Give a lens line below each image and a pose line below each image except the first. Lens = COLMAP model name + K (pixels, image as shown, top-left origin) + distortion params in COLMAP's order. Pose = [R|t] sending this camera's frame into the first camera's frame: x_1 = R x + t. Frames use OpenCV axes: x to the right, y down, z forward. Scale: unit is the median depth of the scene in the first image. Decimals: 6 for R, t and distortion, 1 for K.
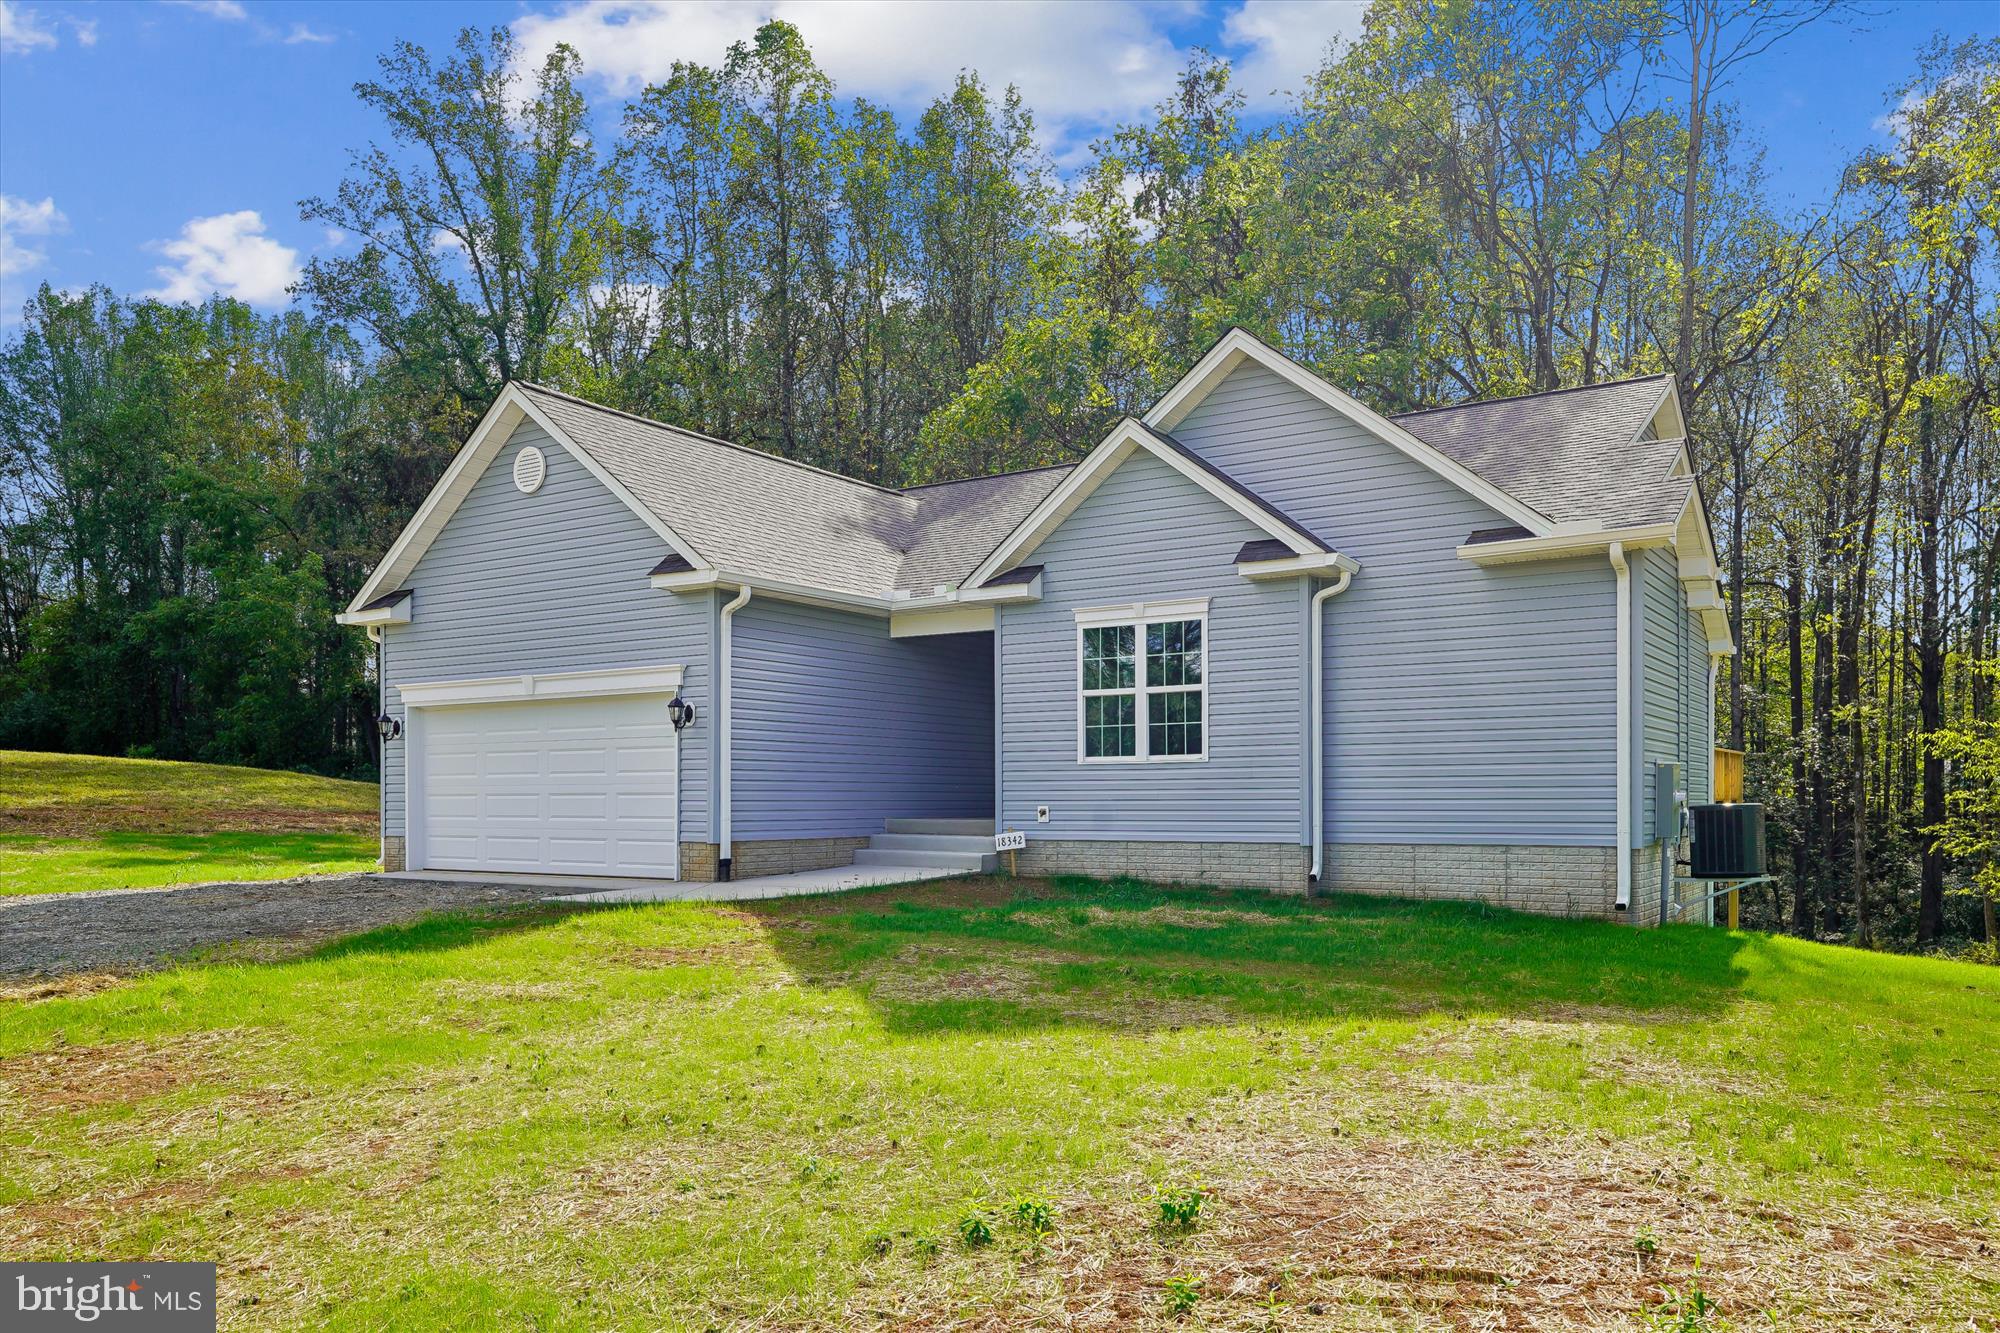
lens RADIAL K [[1357.6, 0, 1000.4], [0, 1357.6, 581.4], [0, 0, 1]] dist [-0.005304, -0.001654]
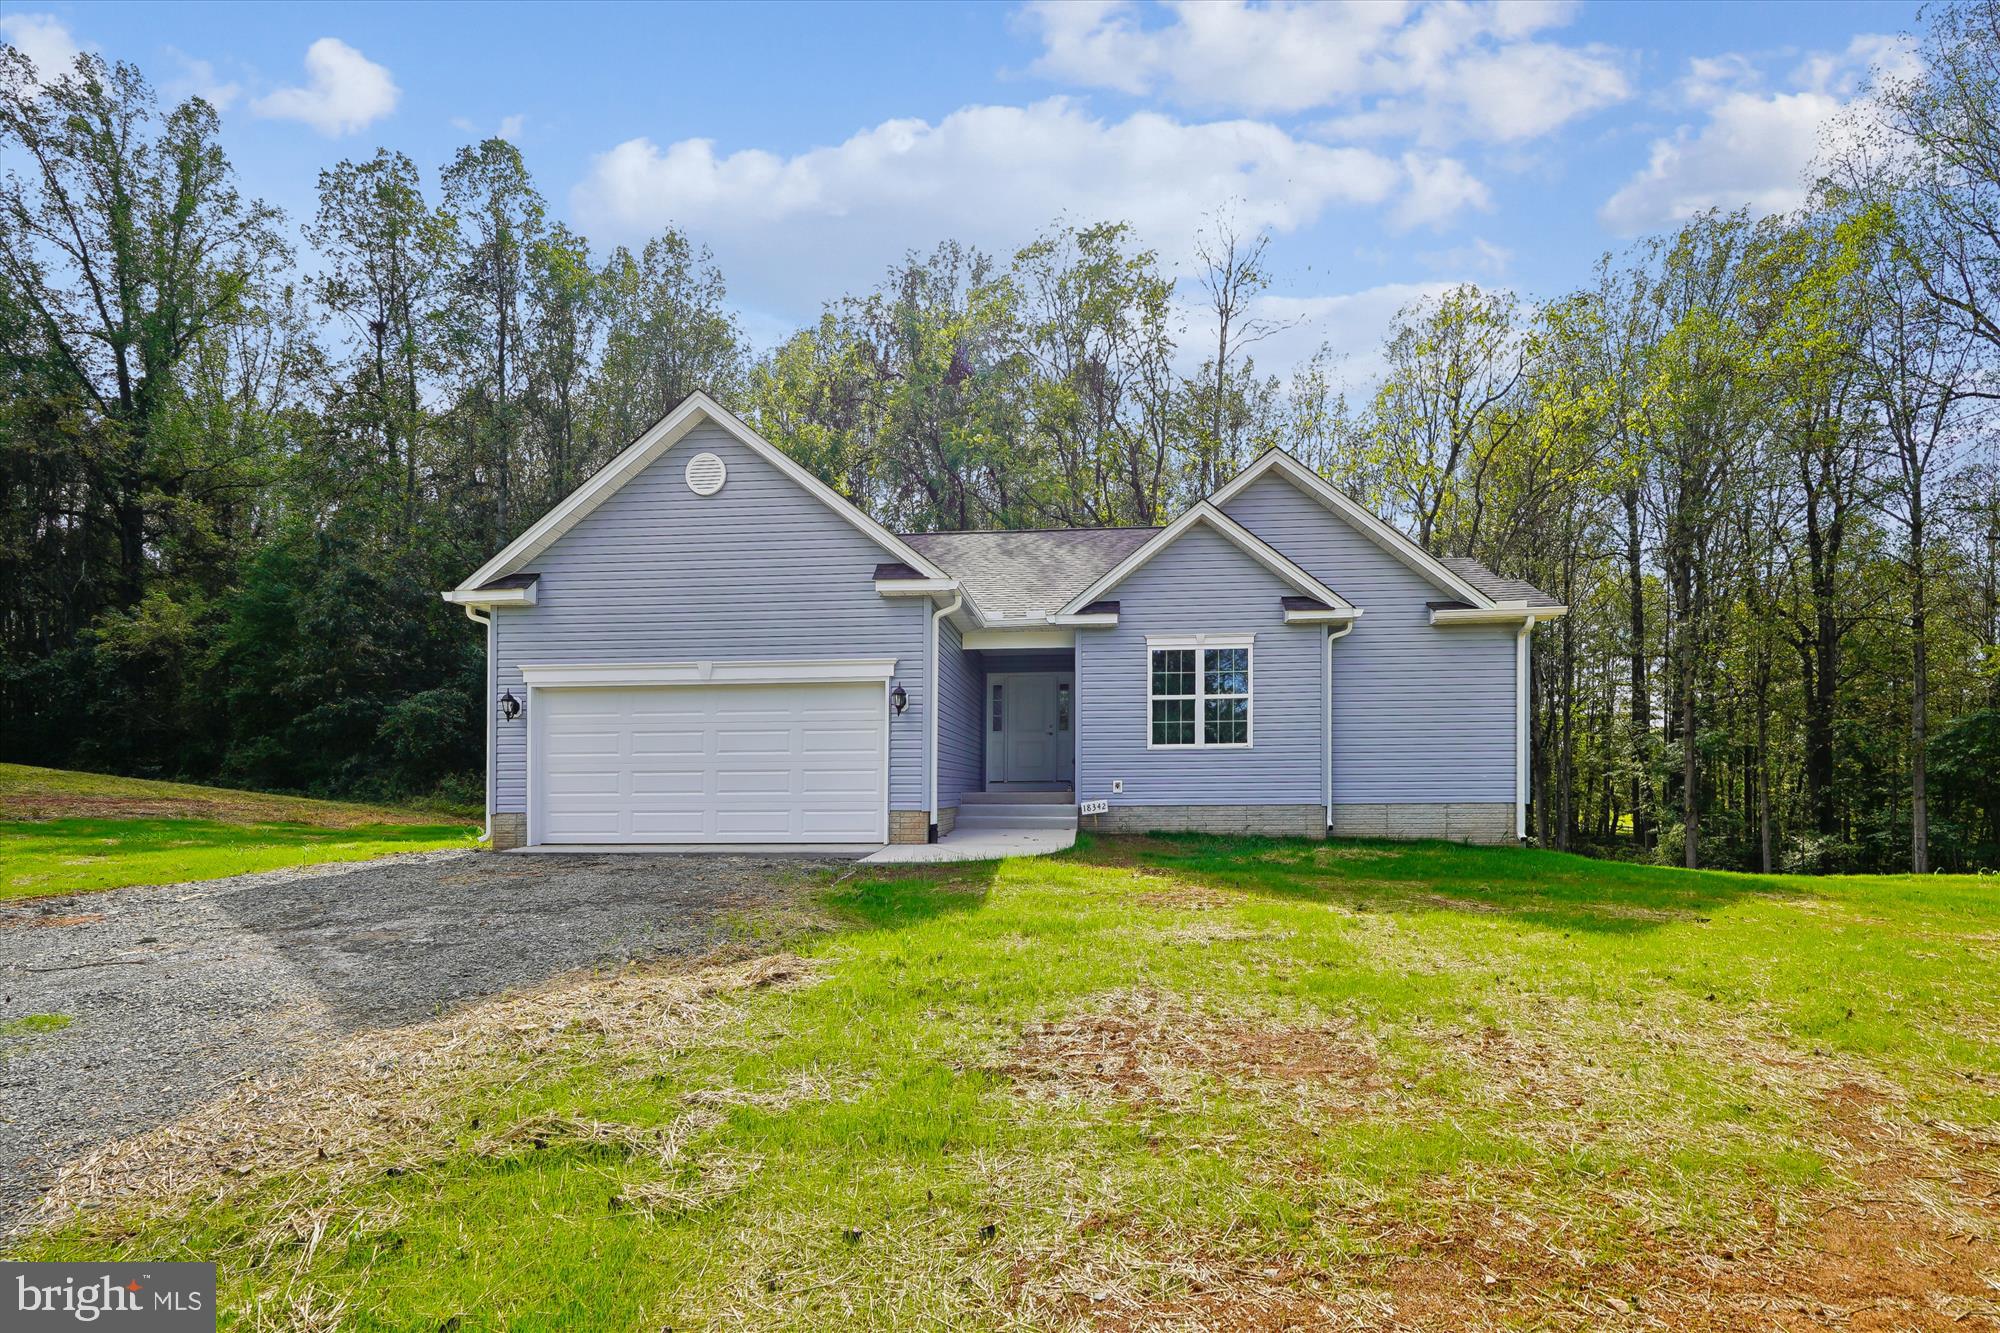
lens RADIAL K [[934.6, 0, 1007.8], [0, 934.6, 645.7], [0, 0, 1]] dist [-0.002625, -0.000397]
pose [[0.887432, 0.064919, 0.456343, -0.499235], [-0.067715, 0.997652, -0.010243, 0.050012], [-0.455937, -0.021811, 0.889745, 0.234464]]
